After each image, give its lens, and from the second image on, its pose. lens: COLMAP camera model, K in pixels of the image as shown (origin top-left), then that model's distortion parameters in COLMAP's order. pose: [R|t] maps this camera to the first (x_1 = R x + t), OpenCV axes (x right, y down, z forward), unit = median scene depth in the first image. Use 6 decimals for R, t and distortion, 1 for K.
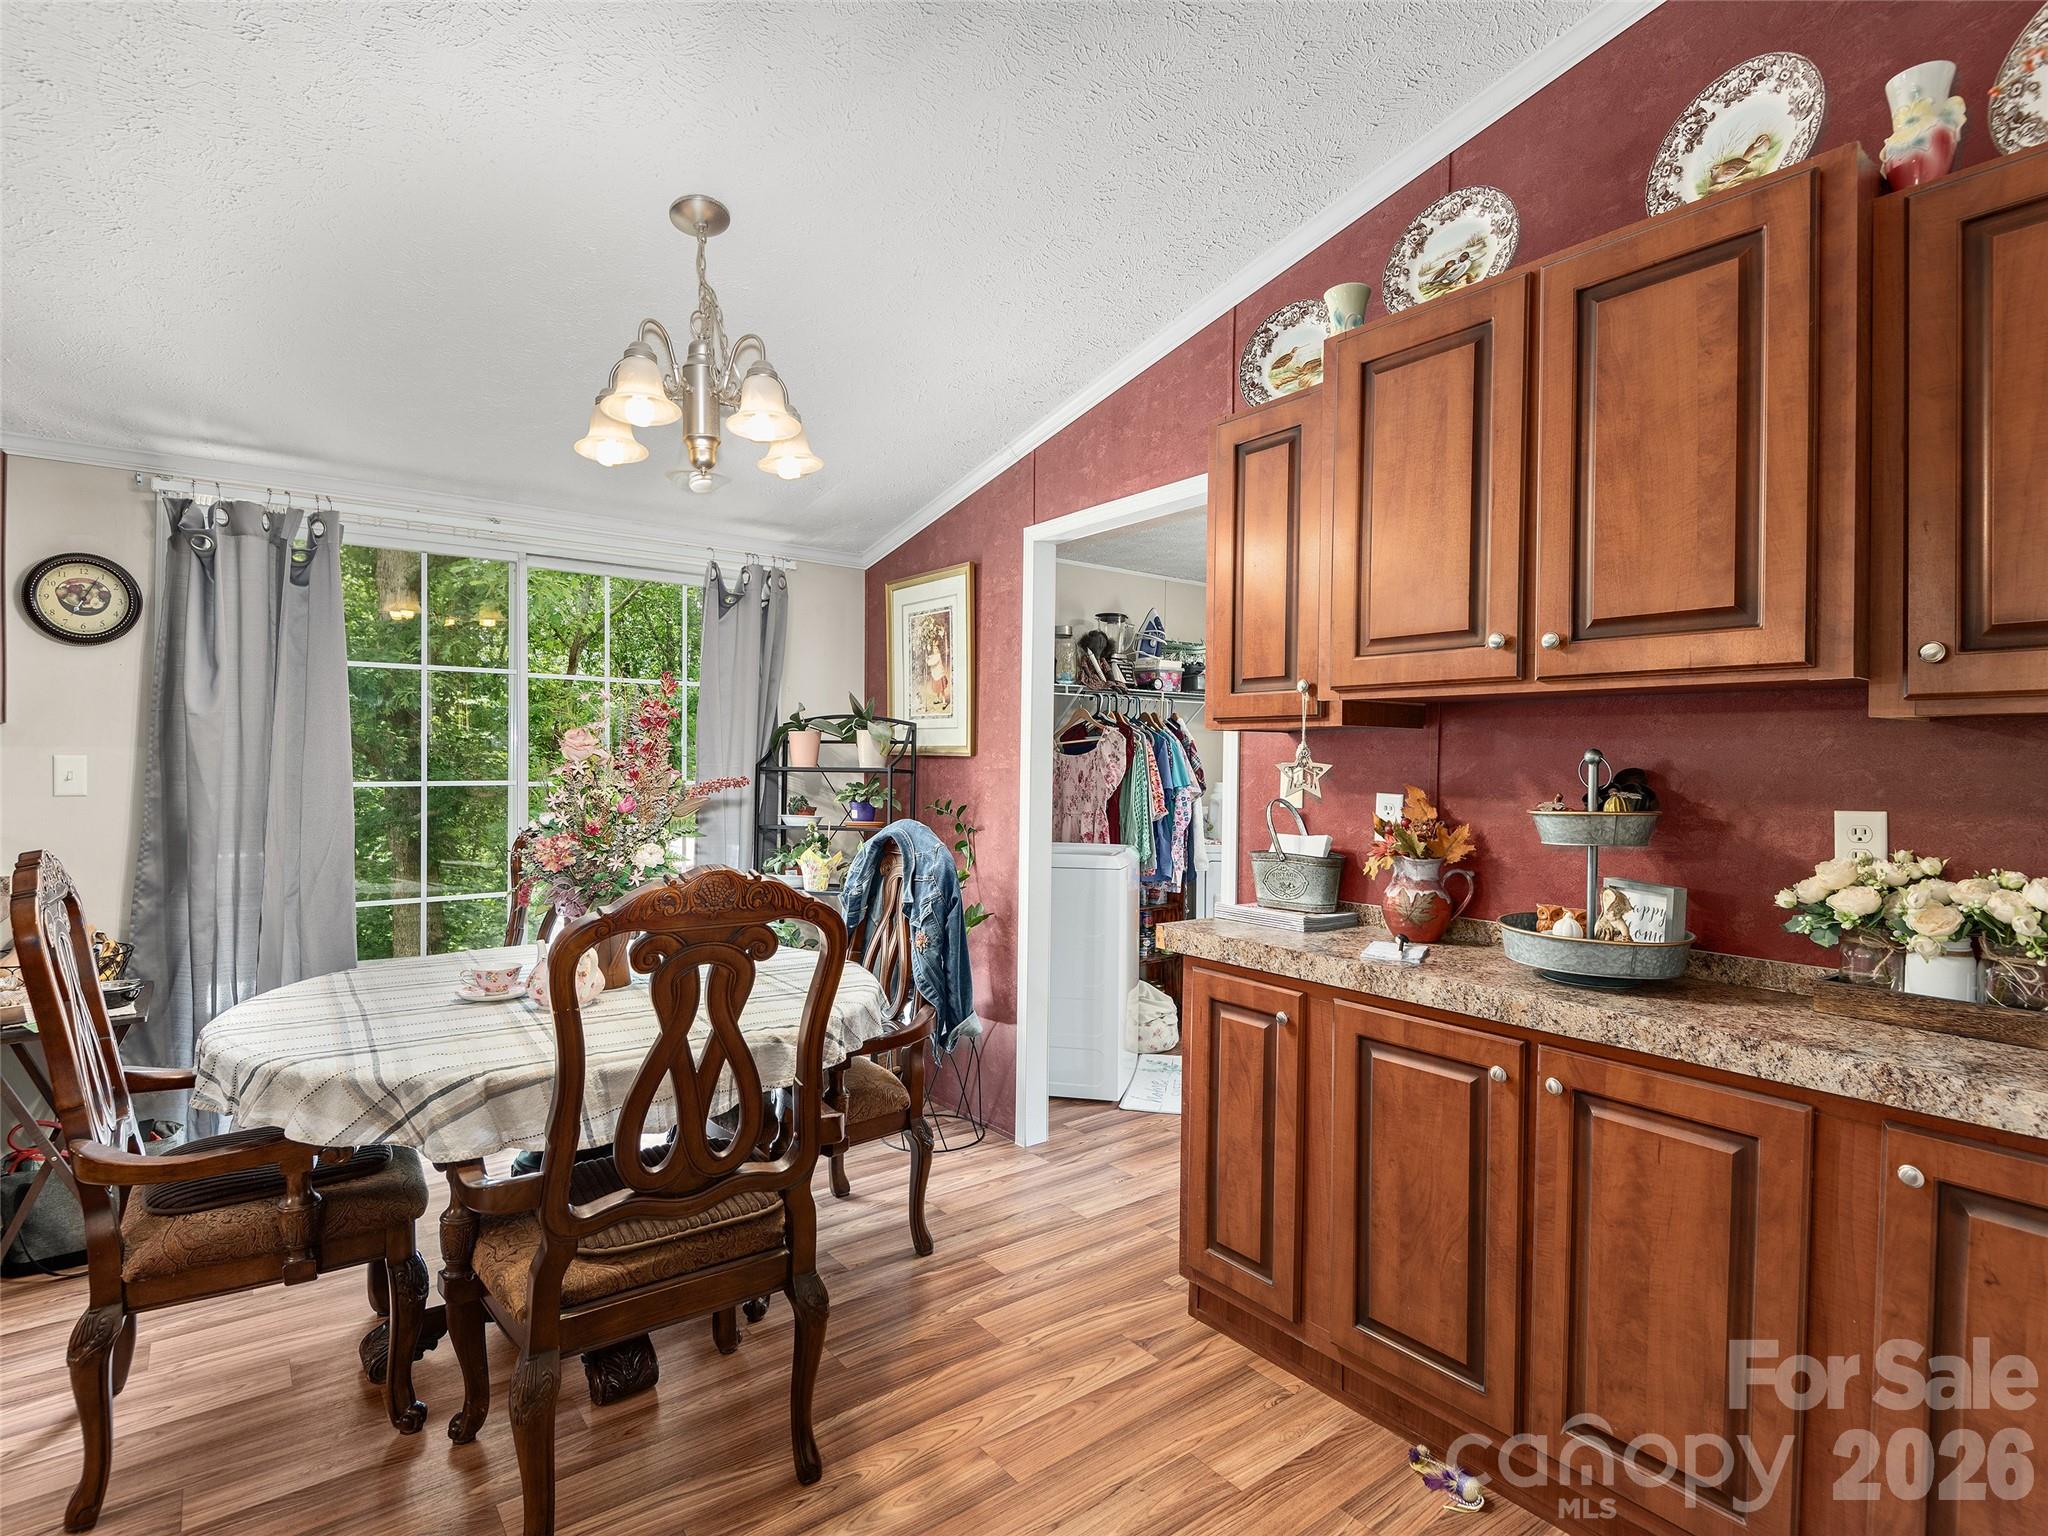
lens RADIAL K [[1021.9, 0, 1024.0], [0, 1021.9, 768.0], [0, 0, 1]] dist [0.036226, -0.026936]
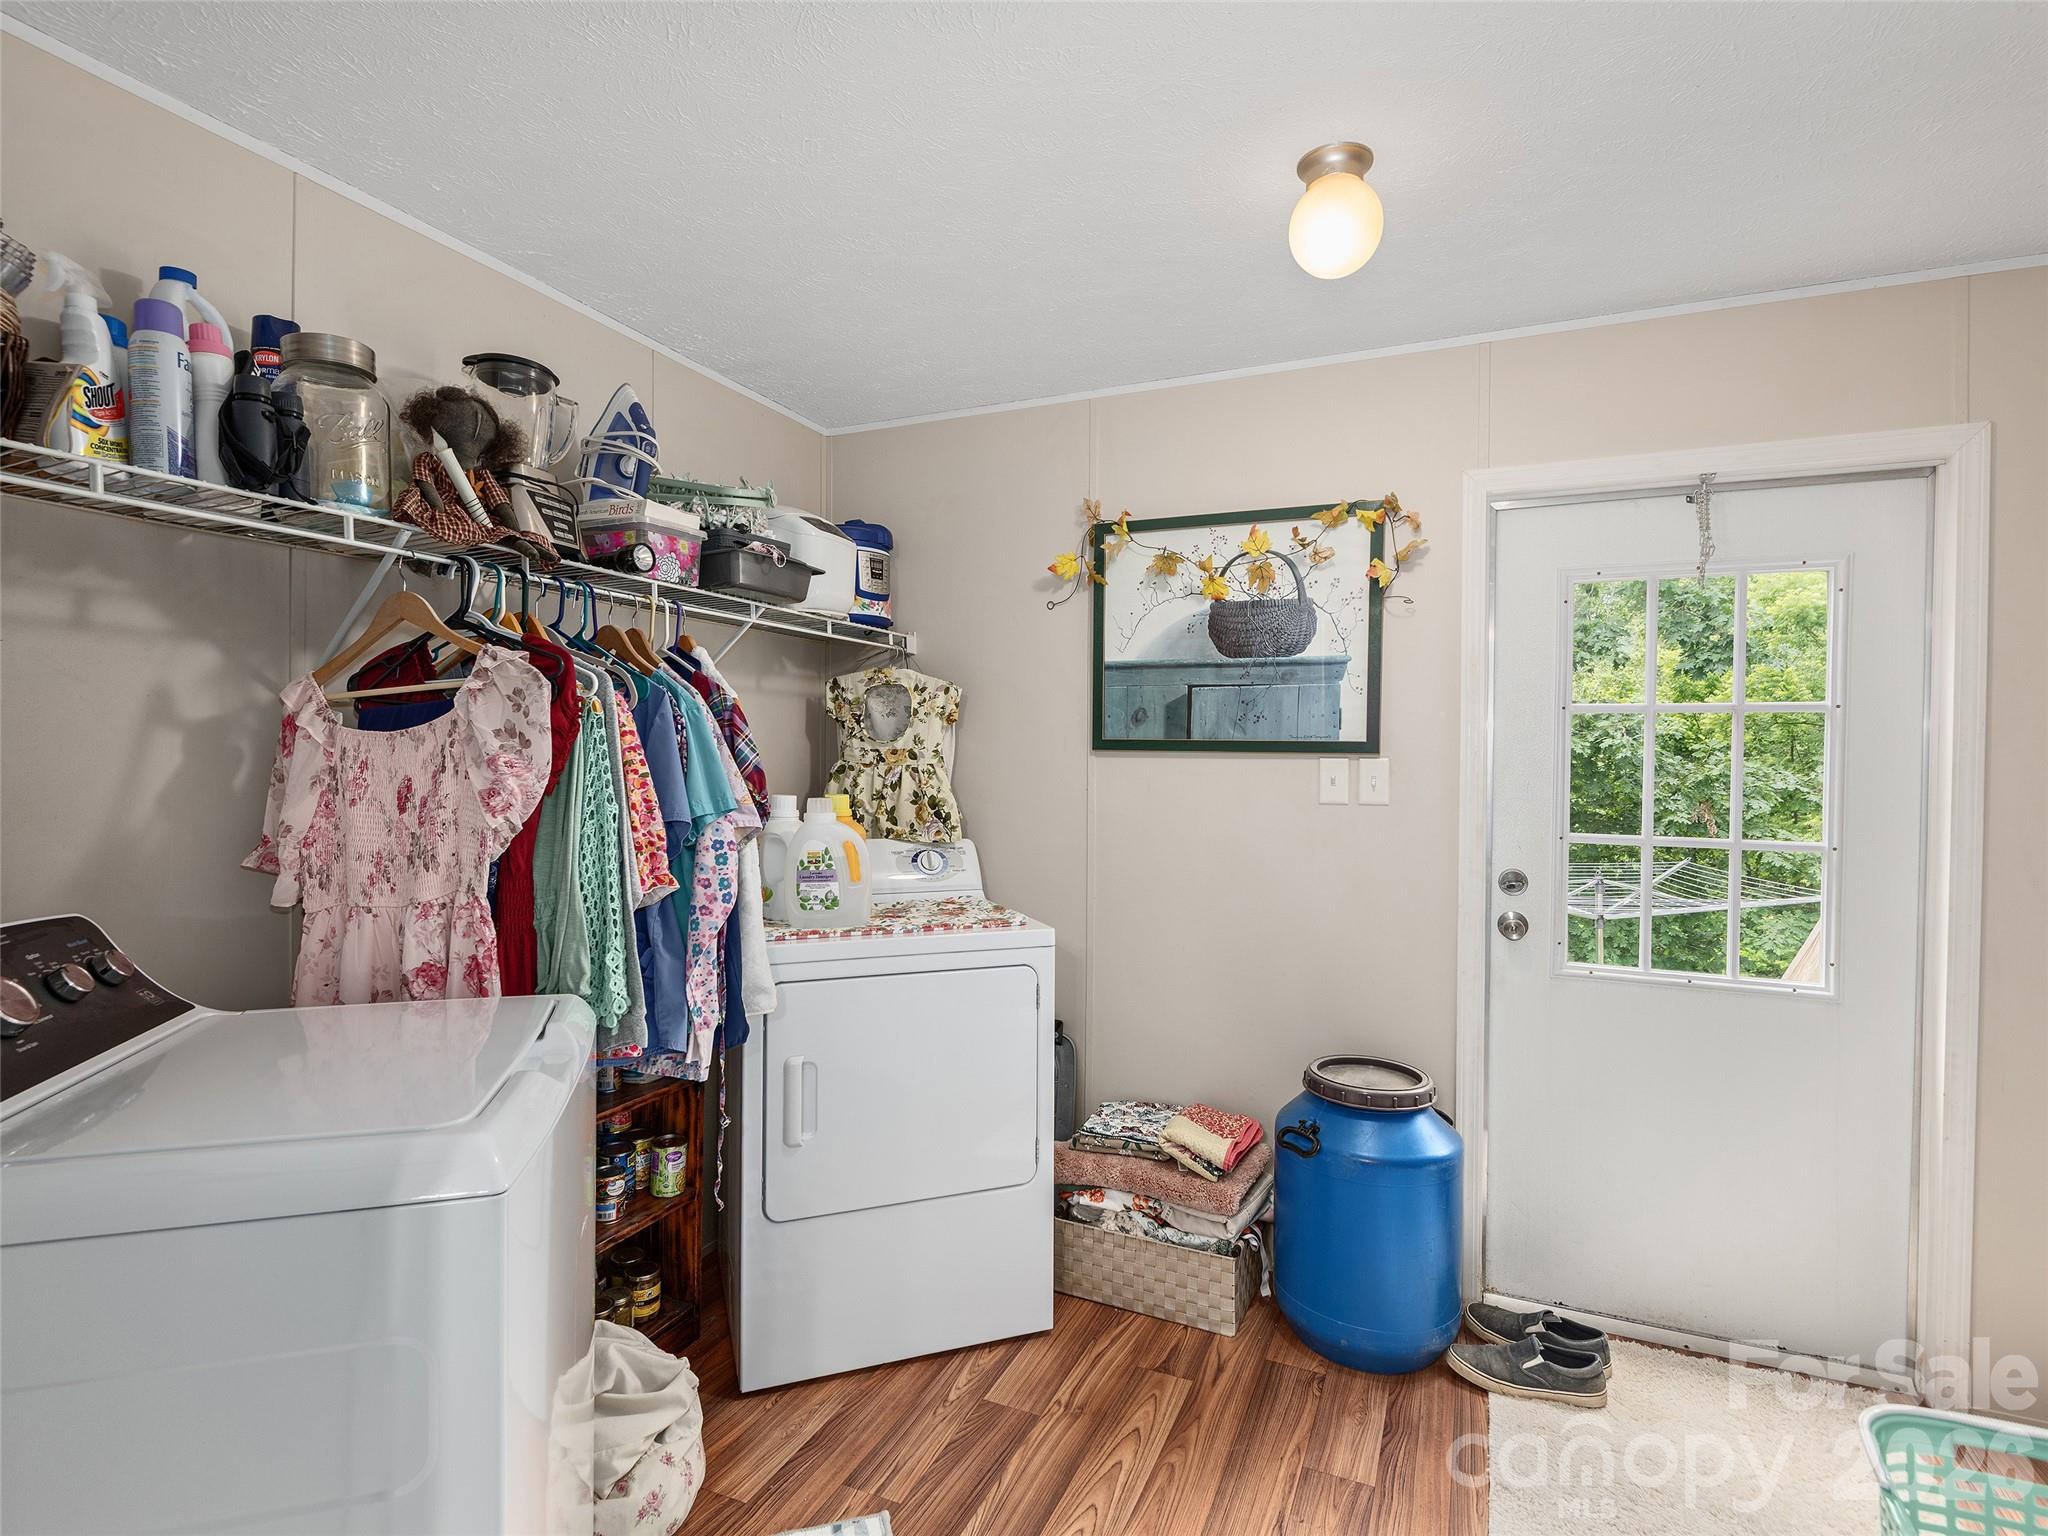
lens RADIAL K [[1021.9, 0, 1024.0], [0, 1021.9, 768.0], [0, 0, 1]] dist [0.036226, -0.026936]
pose [[0.875613, -0.009033, 0.482929, 0.068761], [0.003415, 0.999916, 0.012512, -0.003964], [-0.483002, -0.009306, 0.875570, 0.594477]]
